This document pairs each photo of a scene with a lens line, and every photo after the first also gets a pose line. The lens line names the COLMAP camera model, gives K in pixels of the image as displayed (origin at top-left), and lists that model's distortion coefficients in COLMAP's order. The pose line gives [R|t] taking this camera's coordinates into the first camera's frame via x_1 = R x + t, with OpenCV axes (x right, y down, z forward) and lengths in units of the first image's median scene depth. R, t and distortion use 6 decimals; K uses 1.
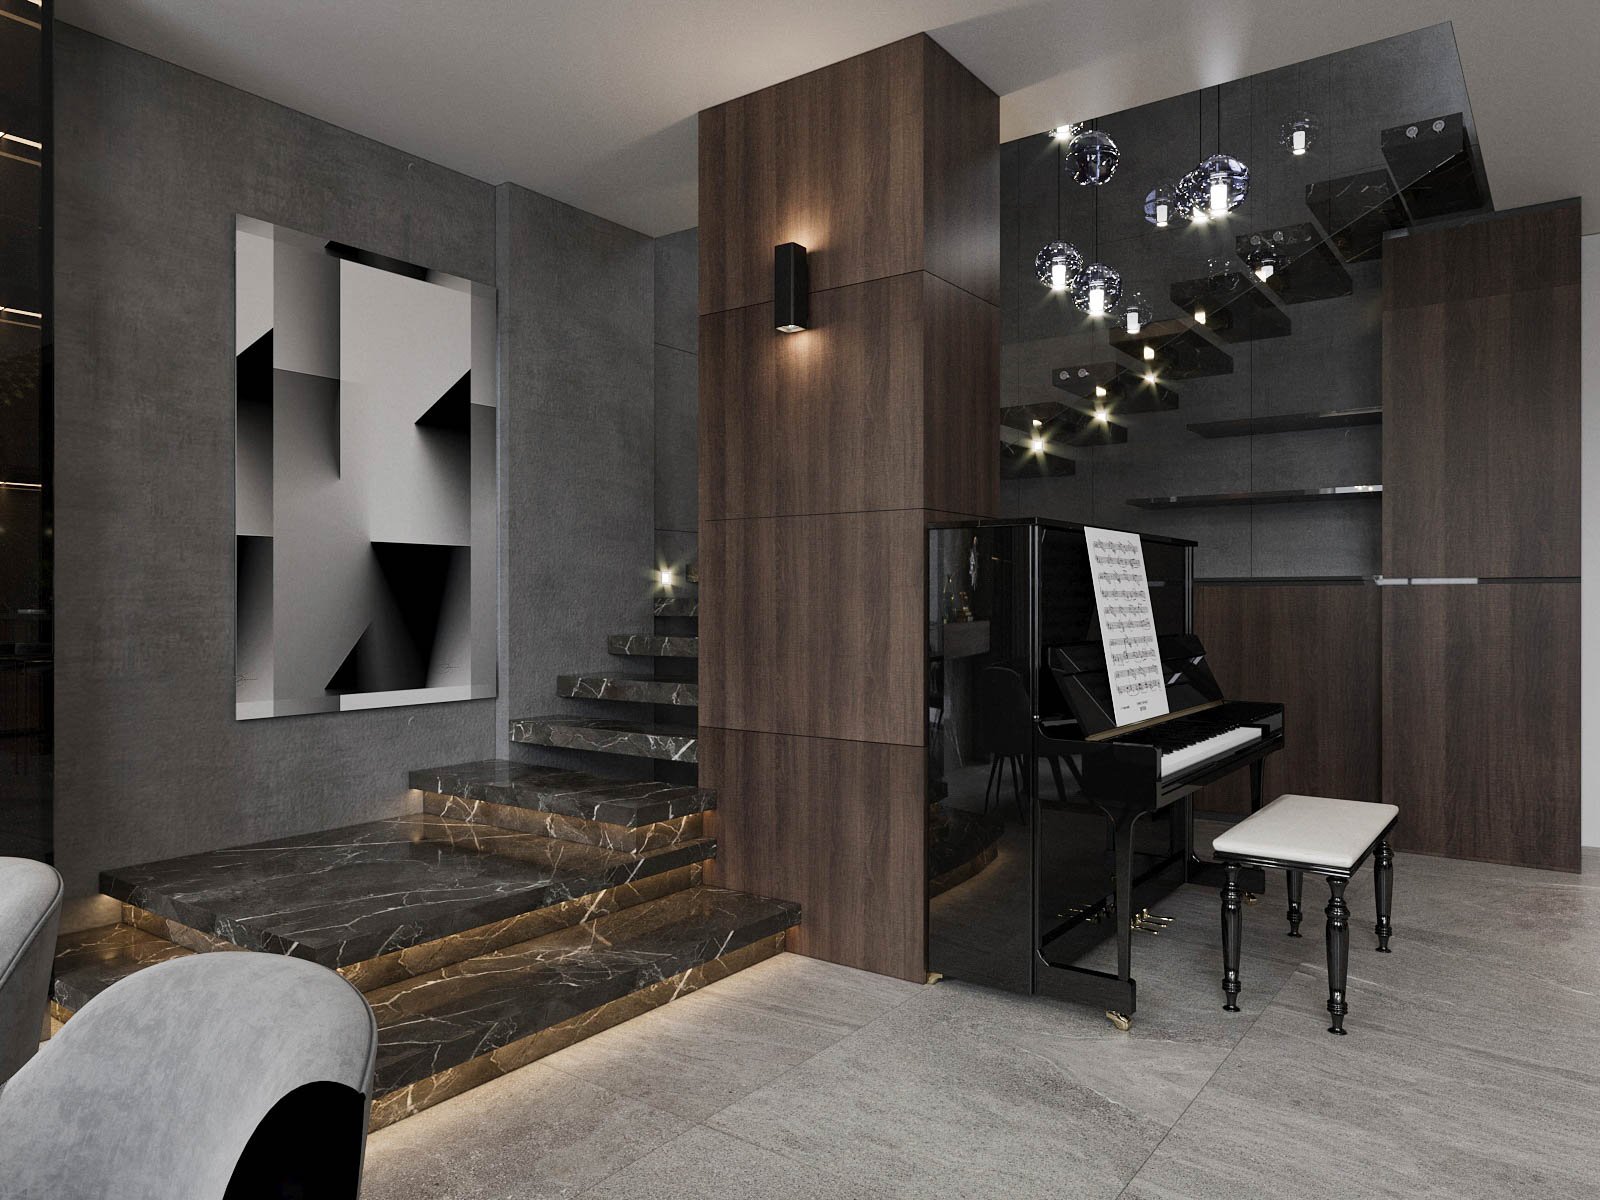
lens RADIAL K [[1073.3, 0, 800.0], [0, 1073.3, 600.0], [0, 0, 1]] dist [0.002414, 0.004389]
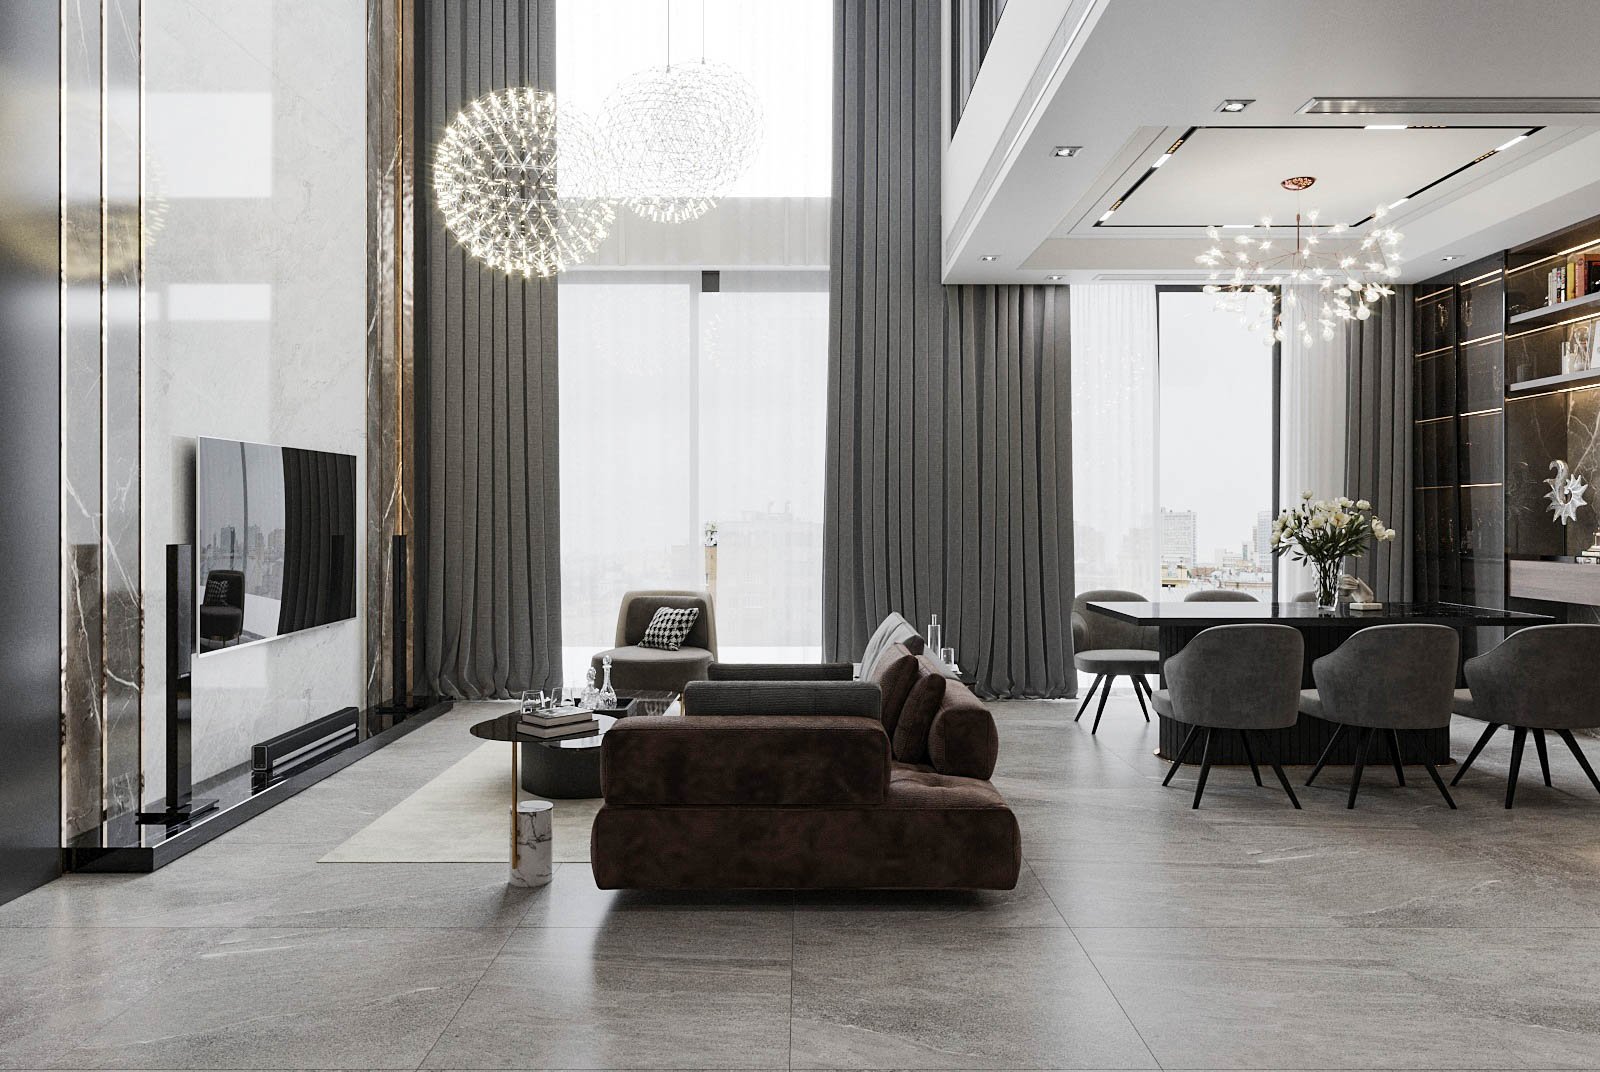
lens RADIAL K [[1069.2, 0, 800.0], [0, 1069.2, 536.0], [0, 0, 1]] dist [-0.000165, -0.000876]
pose [[-0.809019, 0.007626, -0.587733, 1.286366], [-0.001752, 0.999880, 0.015384, -0.031594], [0.587780, 0.013475, -0.808909, 1.212223]]
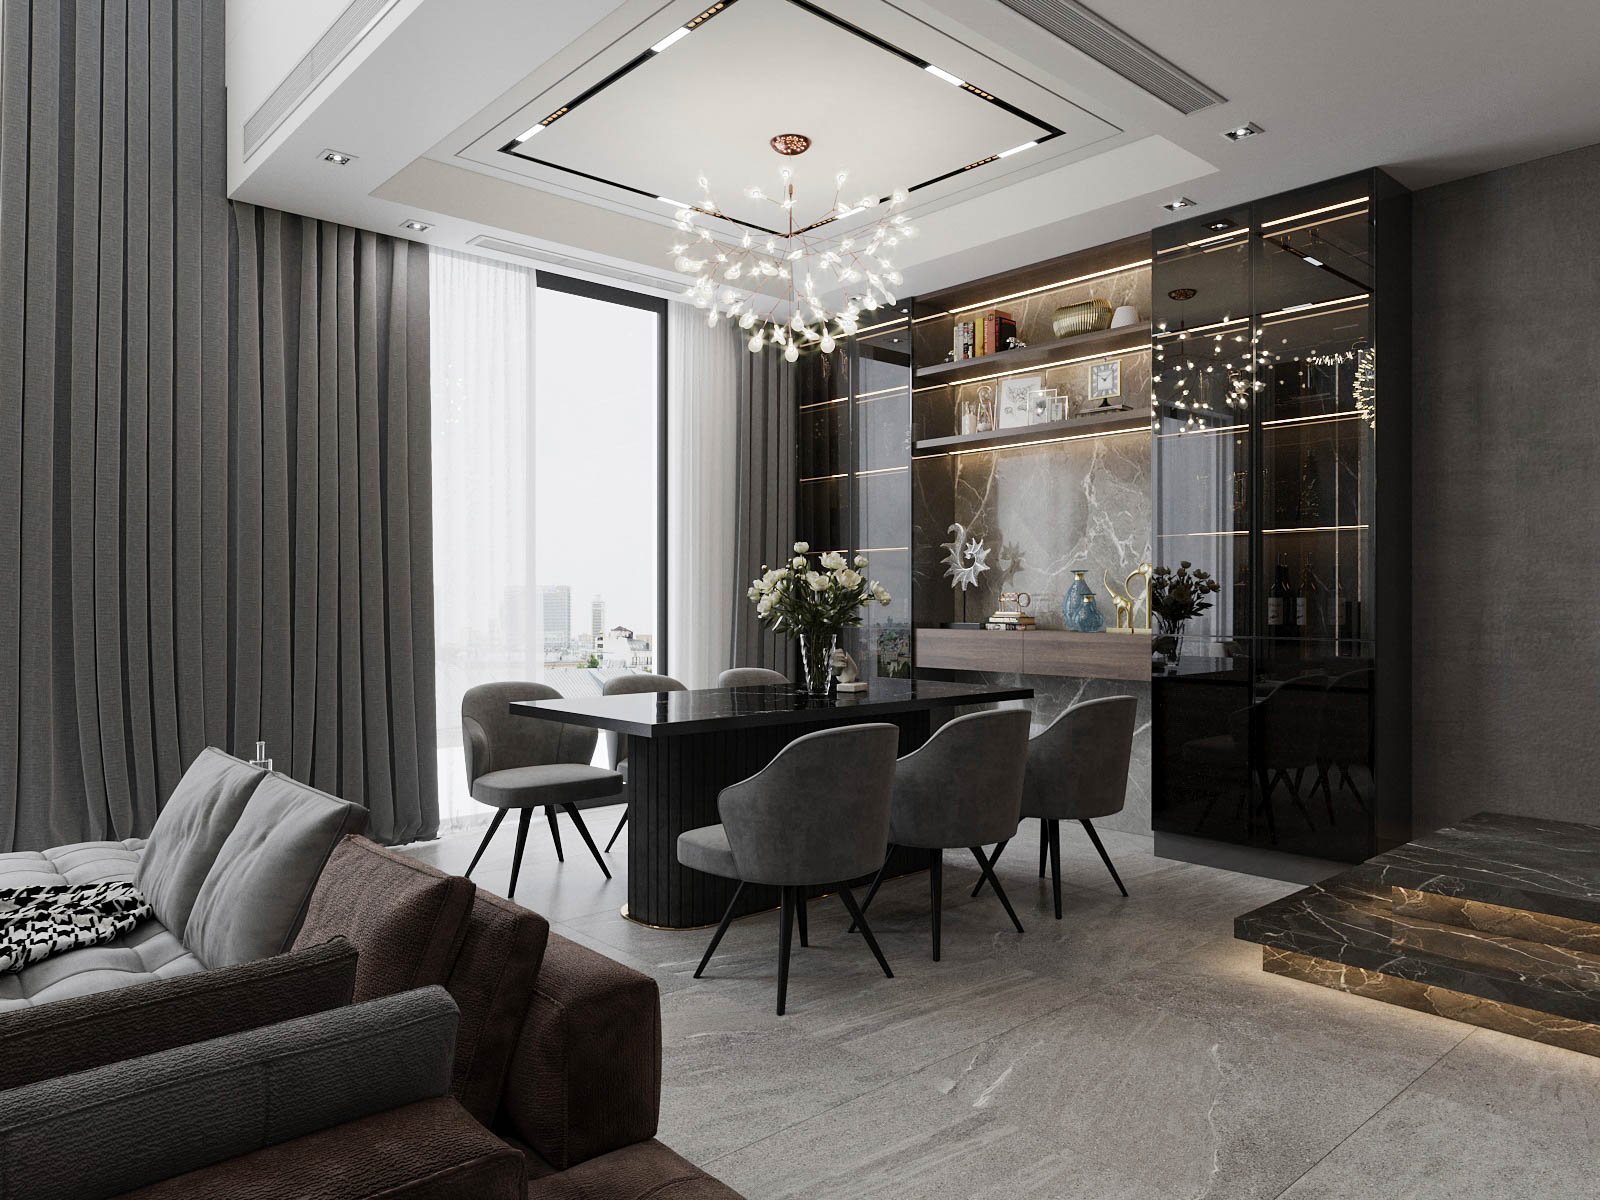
lens RADIAL K [[1073.3, 0, 800.0], [0, 1073.3, 600.0], [0, 0, 1]] dist [0.002414, 0.004389]
pose [[-0.202280, -0.002095, -0.979325, 0.894611], [-0.000319, 0.999998, -0.002074, -0.001909], [0.979328, -0.000107, -0.202280, 0.505254]]
